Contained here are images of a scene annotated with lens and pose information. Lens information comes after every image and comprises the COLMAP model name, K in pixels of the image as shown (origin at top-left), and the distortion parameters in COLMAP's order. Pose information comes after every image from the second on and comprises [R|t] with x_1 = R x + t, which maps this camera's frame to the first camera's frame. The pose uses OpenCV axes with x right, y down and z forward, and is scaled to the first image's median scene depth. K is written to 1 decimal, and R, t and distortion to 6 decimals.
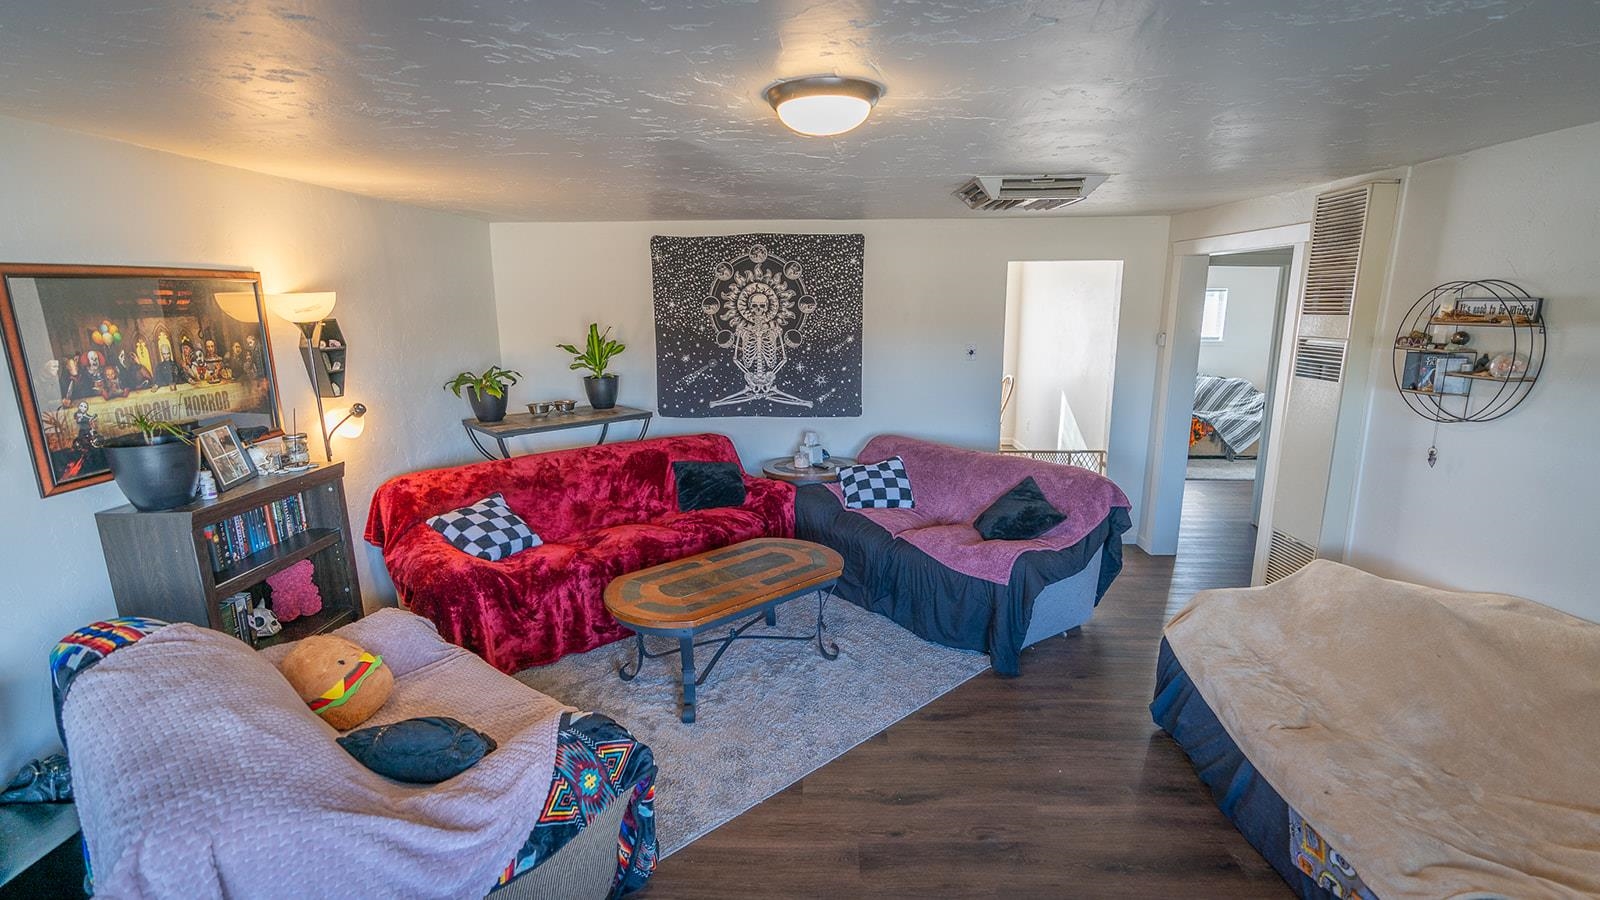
lens RADIAL K [[722.1, 0, 801.0], [0, 722.1, 452.7], [0, 0, 1]] dist [0.000484, 0.000004]
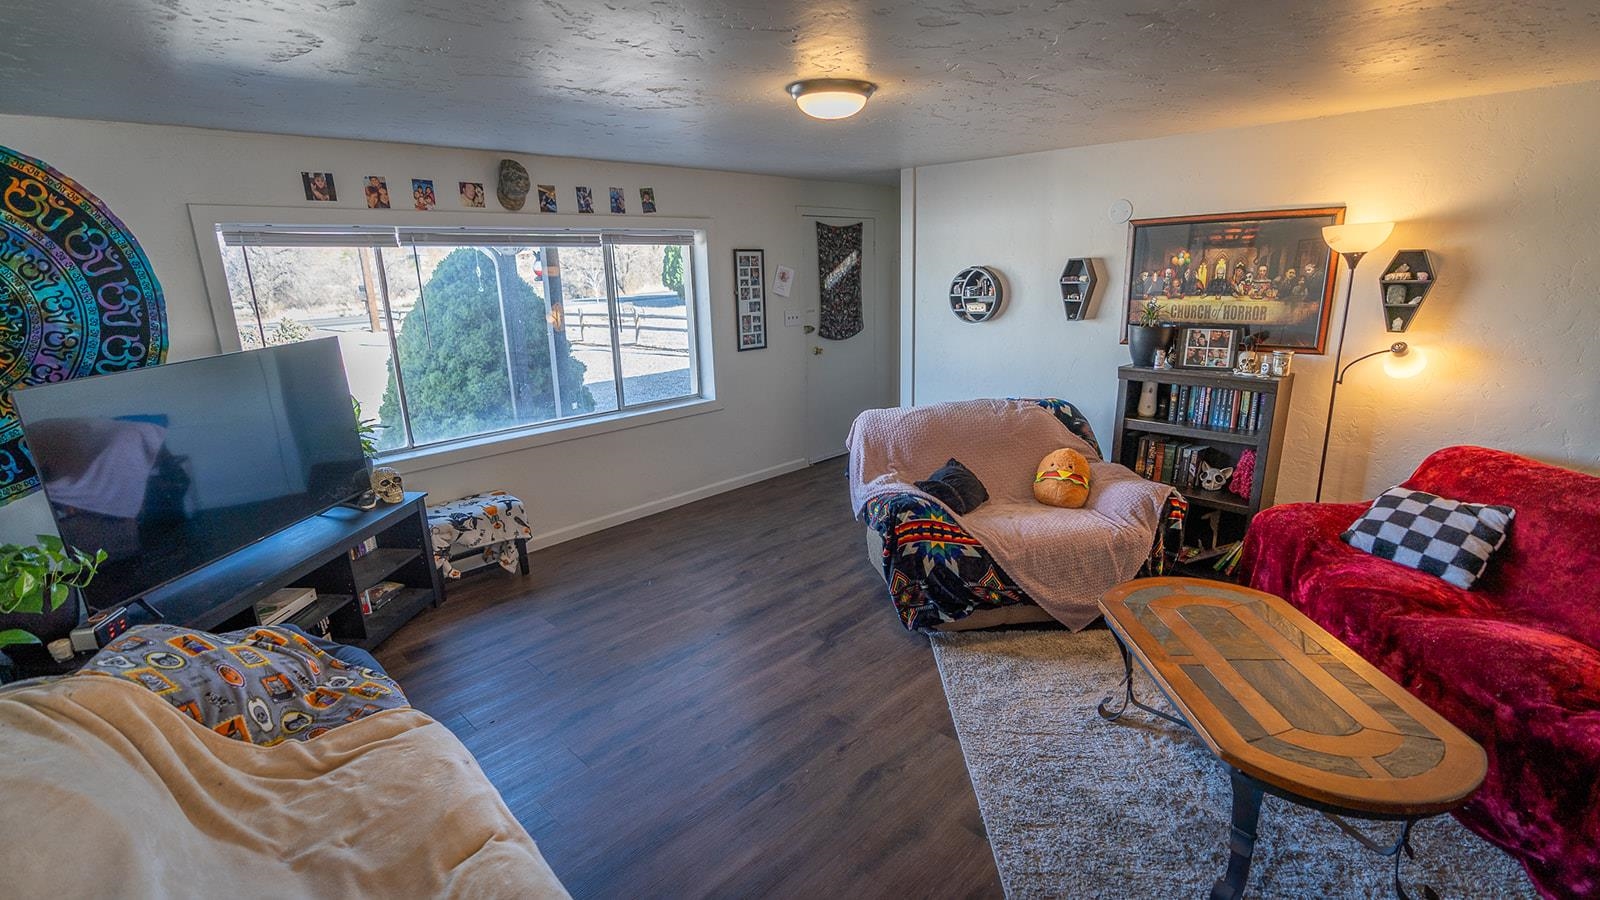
lens RADIAL K [[722.1, 0, 800.6], [0, 722.1, 450.2], [0, 0, 1]] dist [0.000484, 0.000004]
pose [[-0.688865, 0.203911, -0.695619, 0.771832], [-0.125109, 0.911776, 0.391168, -0.267906], [0.714012, 0.356490, -0.602579, 1.356296]]
